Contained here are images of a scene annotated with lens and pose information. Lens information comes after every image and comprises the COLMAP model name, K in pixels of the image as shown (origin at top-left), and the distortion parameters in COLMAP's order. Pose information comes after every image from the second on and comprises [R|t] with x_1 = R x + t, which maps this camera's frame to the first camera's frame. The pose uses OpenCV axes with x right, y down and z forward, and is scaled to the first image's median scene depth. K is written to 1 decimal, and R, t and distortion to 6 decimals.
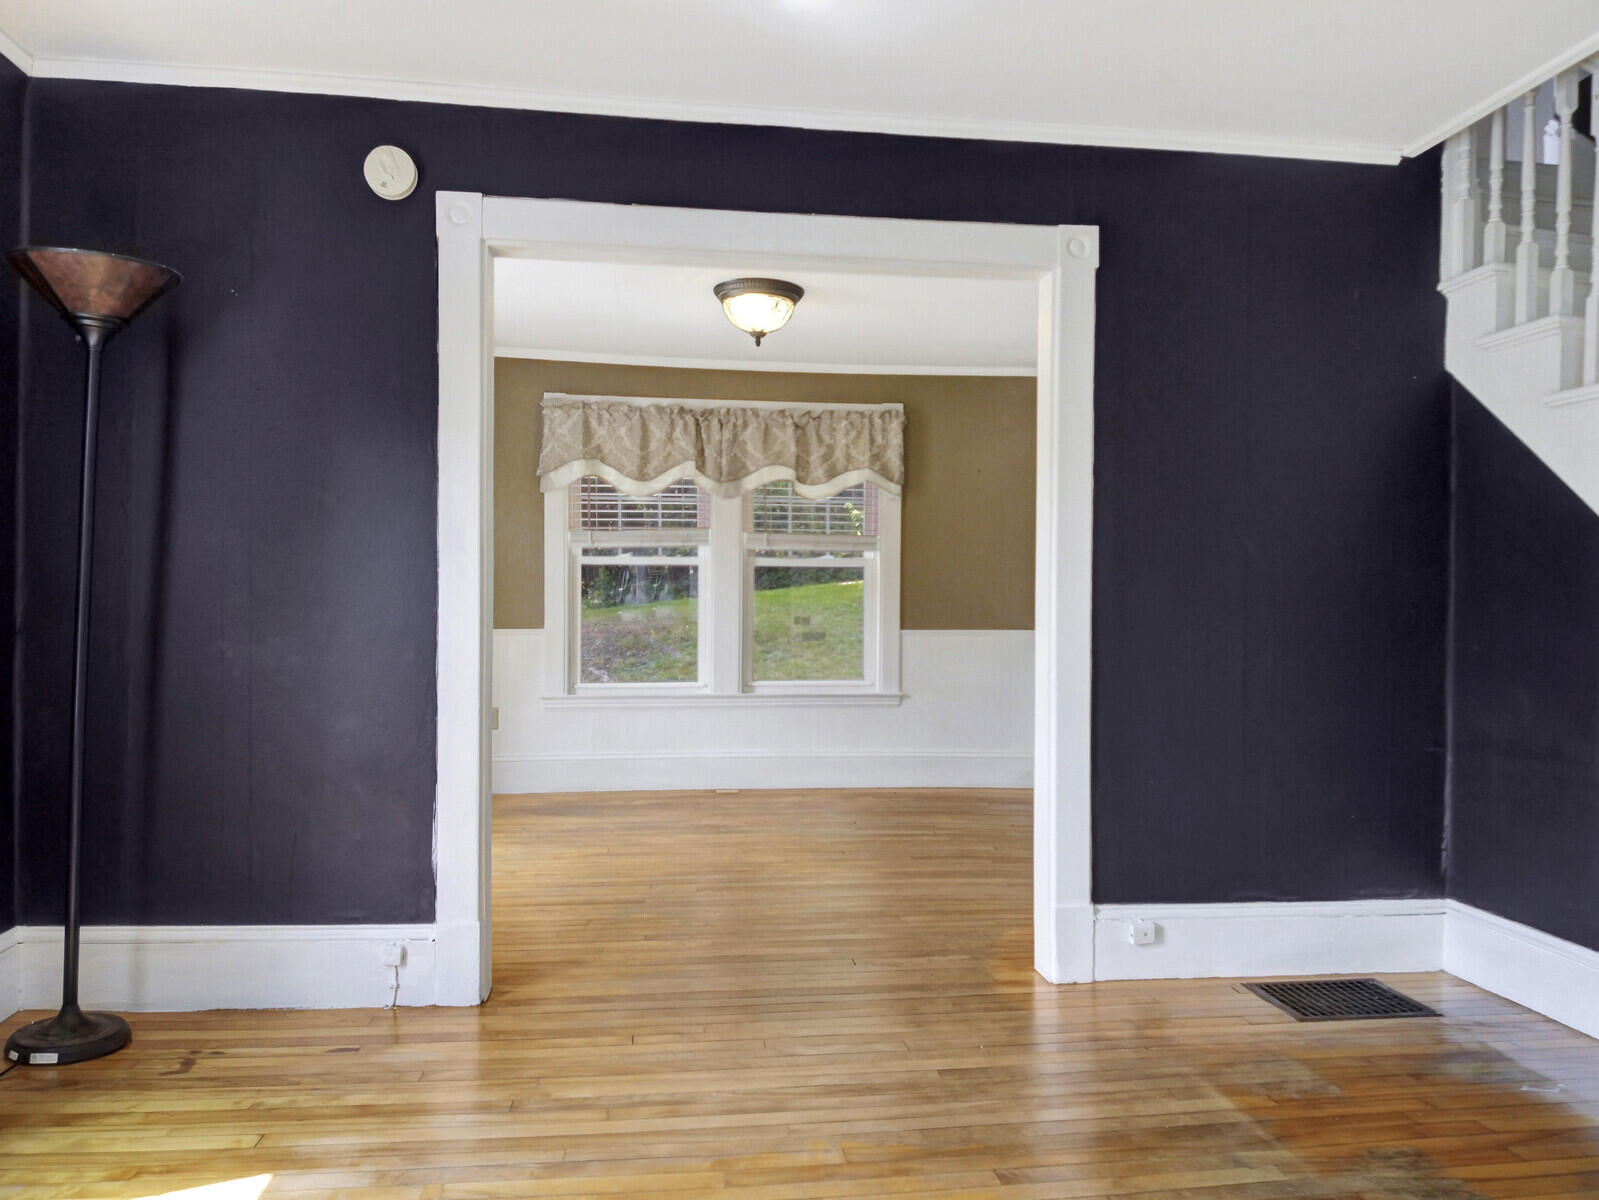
lens RADIAL K [[1130.4, 0, 799.7], [0, 1130.4, 609.1], [0, 0, 1]] dist [0.010272, -0.011964]
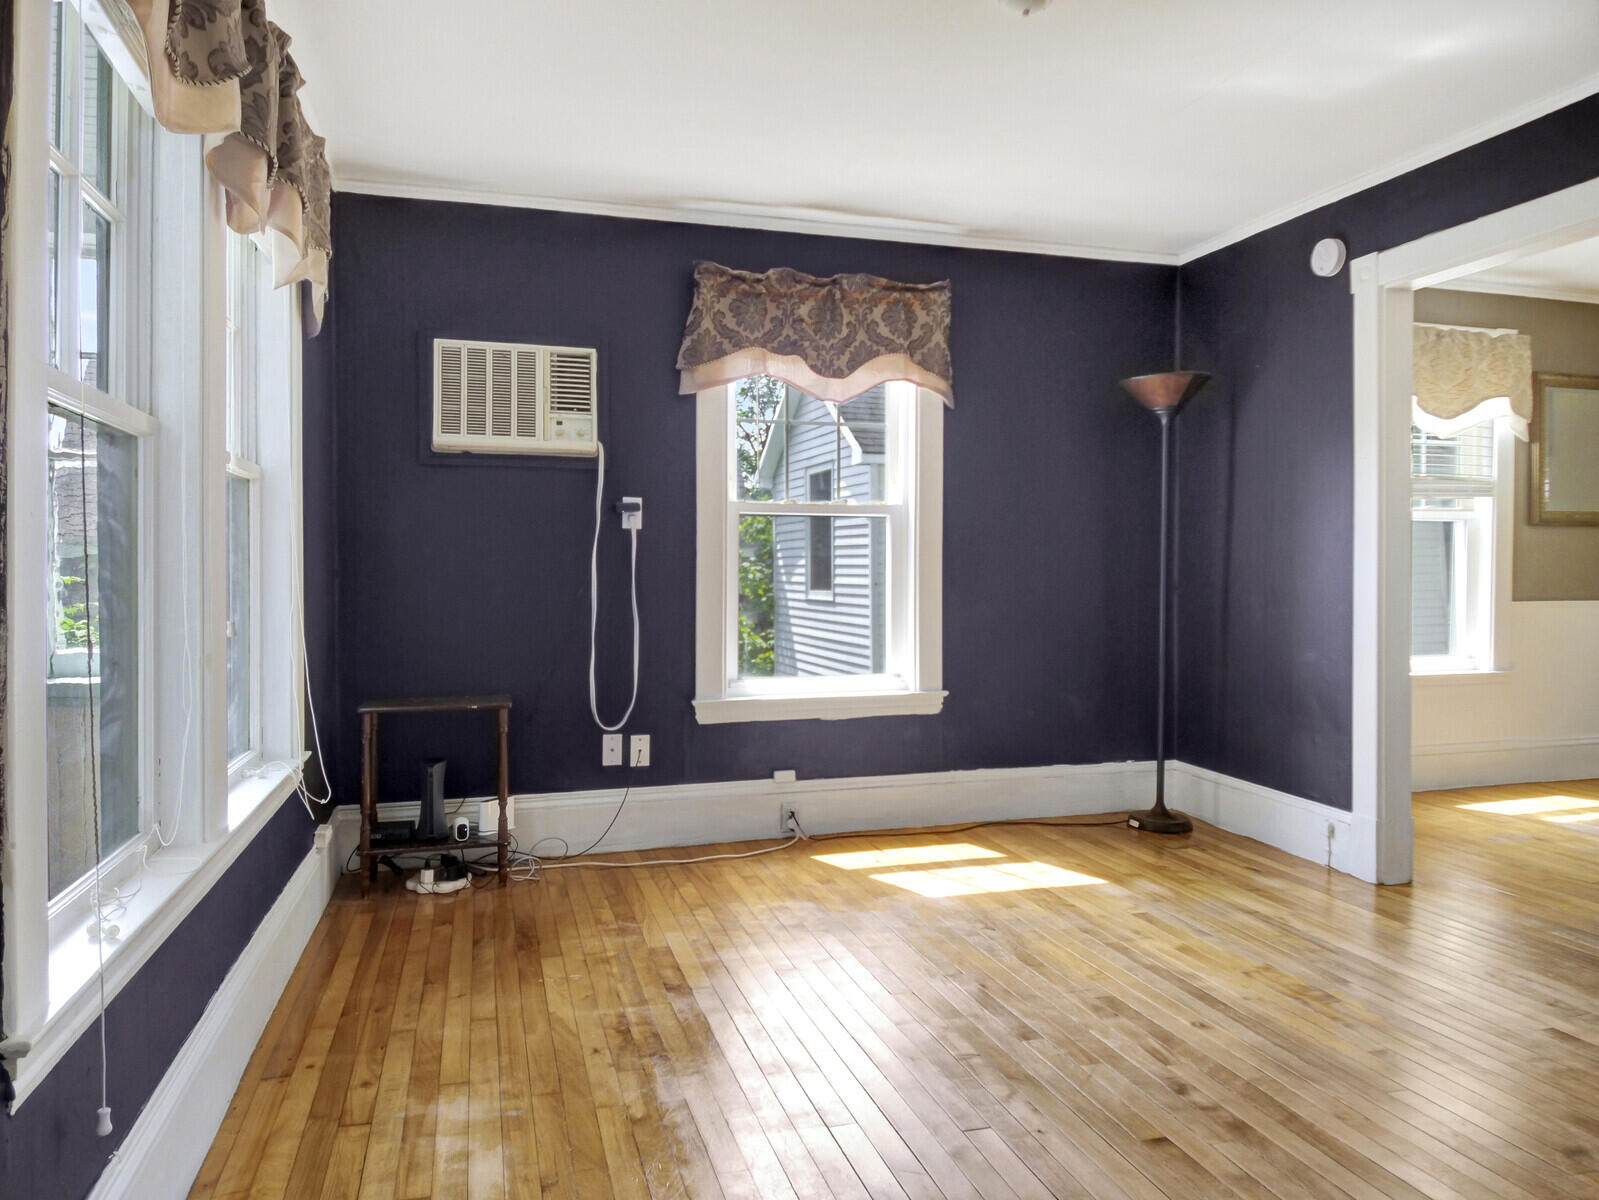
lens RADIAL K [[1130.4, 0, 796.1], [0, 1130.4, 586.1], [0, 0, 1]] dist [0.010272, -0.011964]
pose [[0.163399, 0.004946, -0.986548, 0.909066], [0.001101, 0.999986, 0.005195, 0.004364], [0.986560, -0.001935, 0.163391, 0.145181]]
